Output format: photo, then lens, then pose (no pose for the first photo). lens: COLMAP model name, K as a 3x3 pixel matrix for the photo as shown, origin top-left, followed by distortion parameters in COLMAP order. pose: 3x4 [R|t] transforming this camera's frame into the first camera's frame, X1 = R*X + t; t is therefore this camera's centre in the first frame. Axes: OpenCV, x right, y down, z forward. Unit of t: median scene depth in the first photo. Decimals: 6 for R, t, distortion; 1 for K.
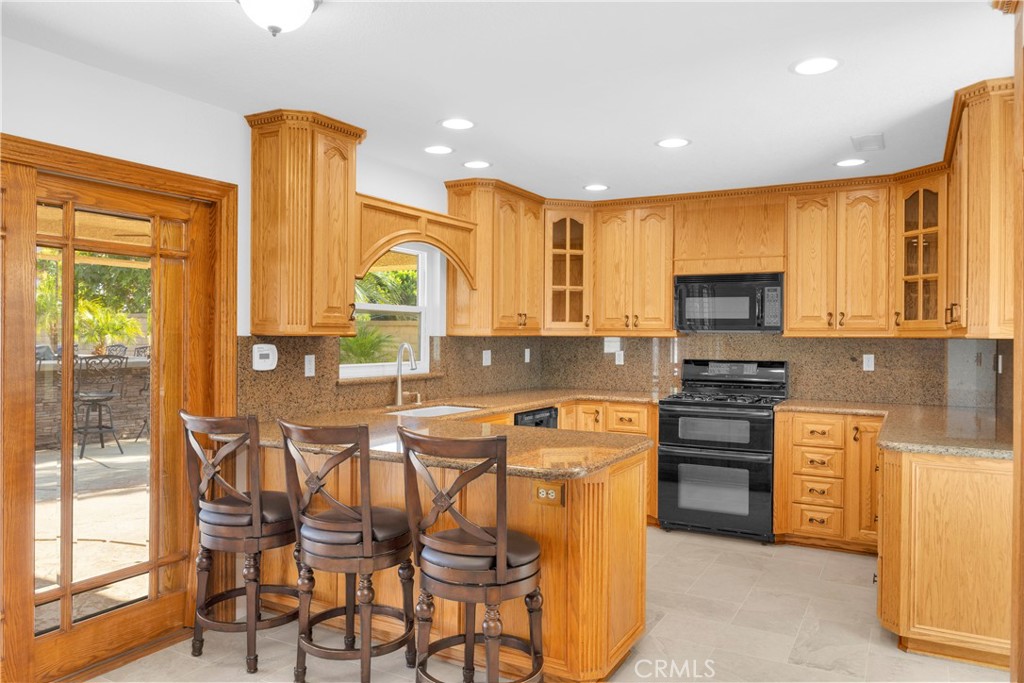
lens RADIAL K [[724.2, 0, 508.6], [0, 724.2, 341.2], [0, 0, 1]] dist [0.001227, 0.003611]
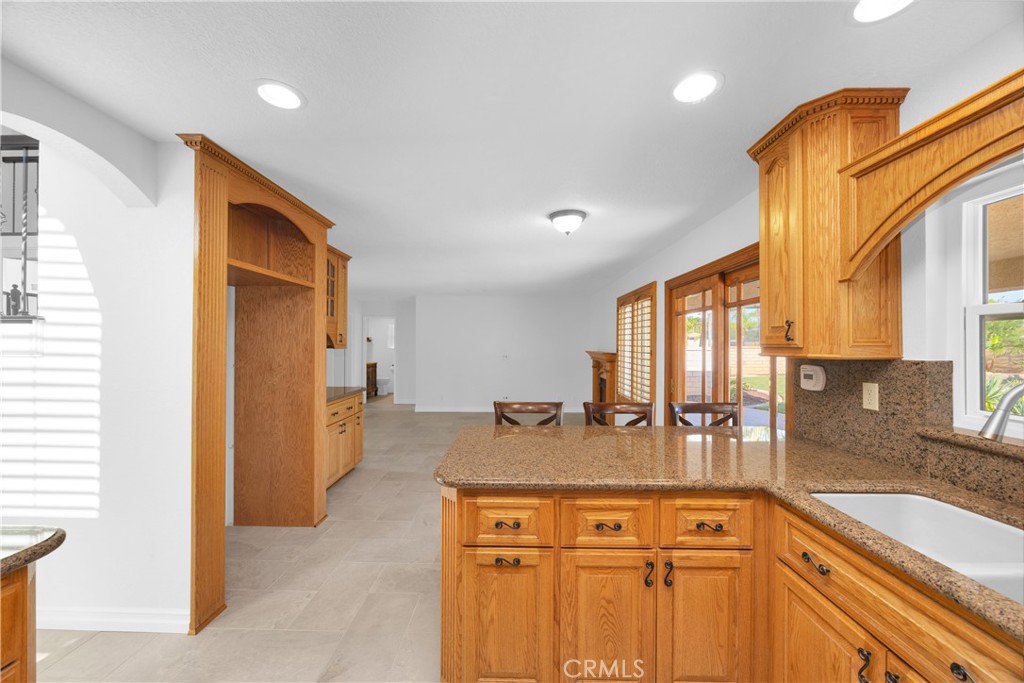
lens RADIAL K [[384.1, 0, 513.4], [0, 384.1, 343.2], [0, 0, 1]] dist [-0.001420, 0.000045]
pose [[-0.875649, -0.009137, -0.482862, 0.211290], [-0.009297, 0.999955, -0.002061, -0.015519], [0.482859, 0.002685, -0.875694, 0.898290]]
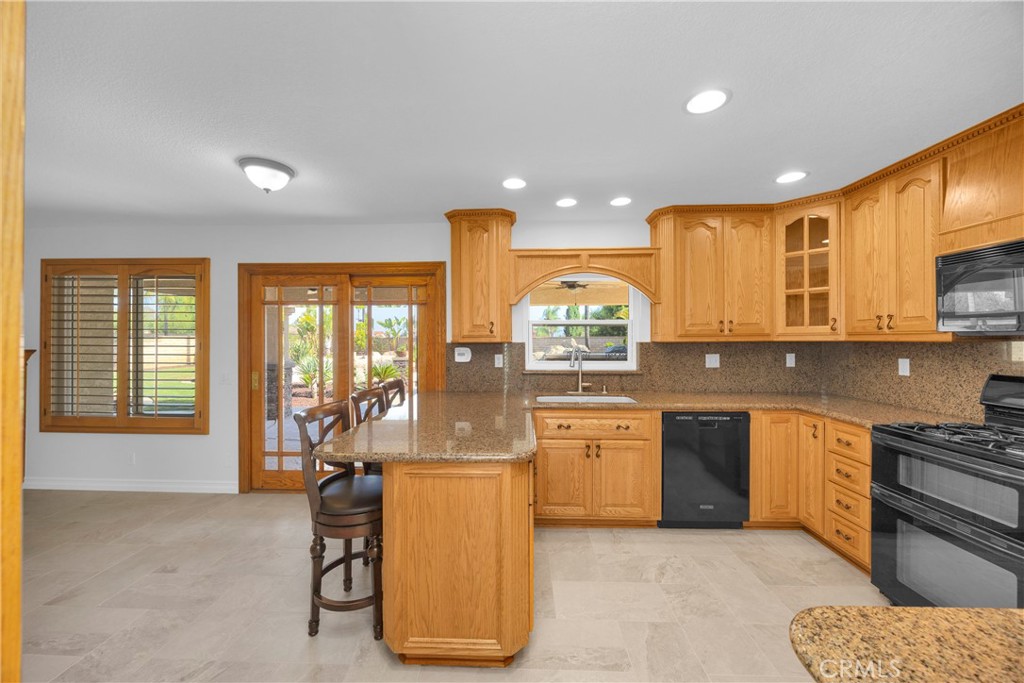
lens RADIAL K [[384.1, 0, 515.9], [0, 384.1, 339.2], [0, 0, 1]] dist [-0.001420, 0.000045]
pose [[0.460243, -0.008758, -0.887750, 0.392956], [-0.000739, 0.999947, -0.010247, -0.004543], [0.887793, 0.005372, 0.460212, 0.481485]]
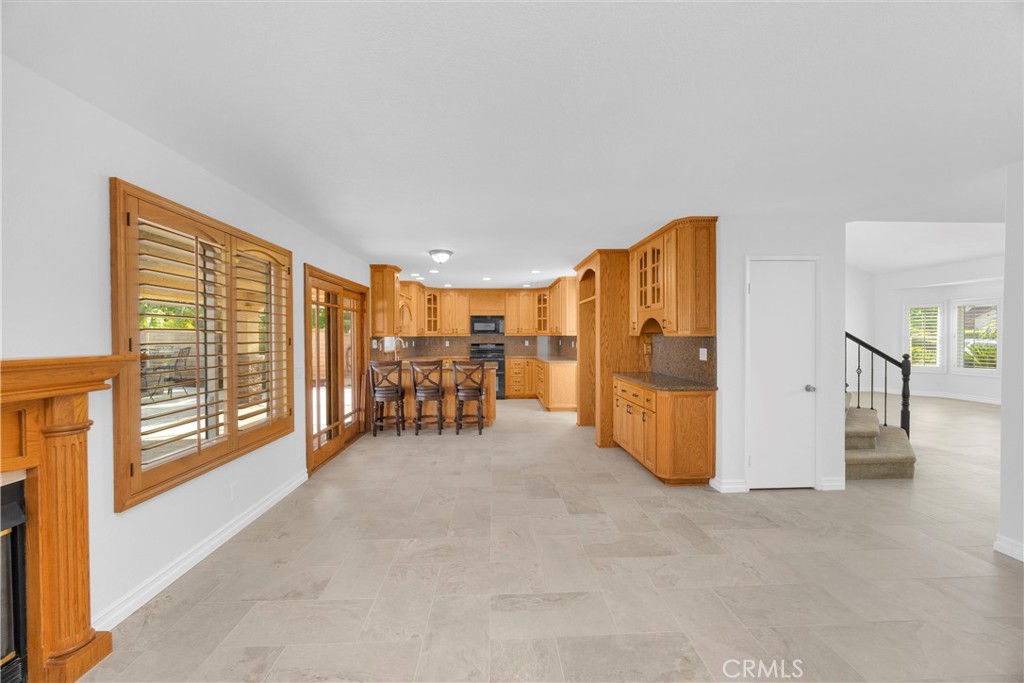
lens RADIAL K [[384.1, 0, 516.2], [0, 384.1, 339.9], [0, 0, 1]] dist [-0.001420, 0.000045]
pose [[0.847035, -0.016610, 0.531277, -0.478200], [0.015016, 0.999860, 0.007319, 0.000927], [-0.531325, 0.001778, 0.847166, -0.464860]]
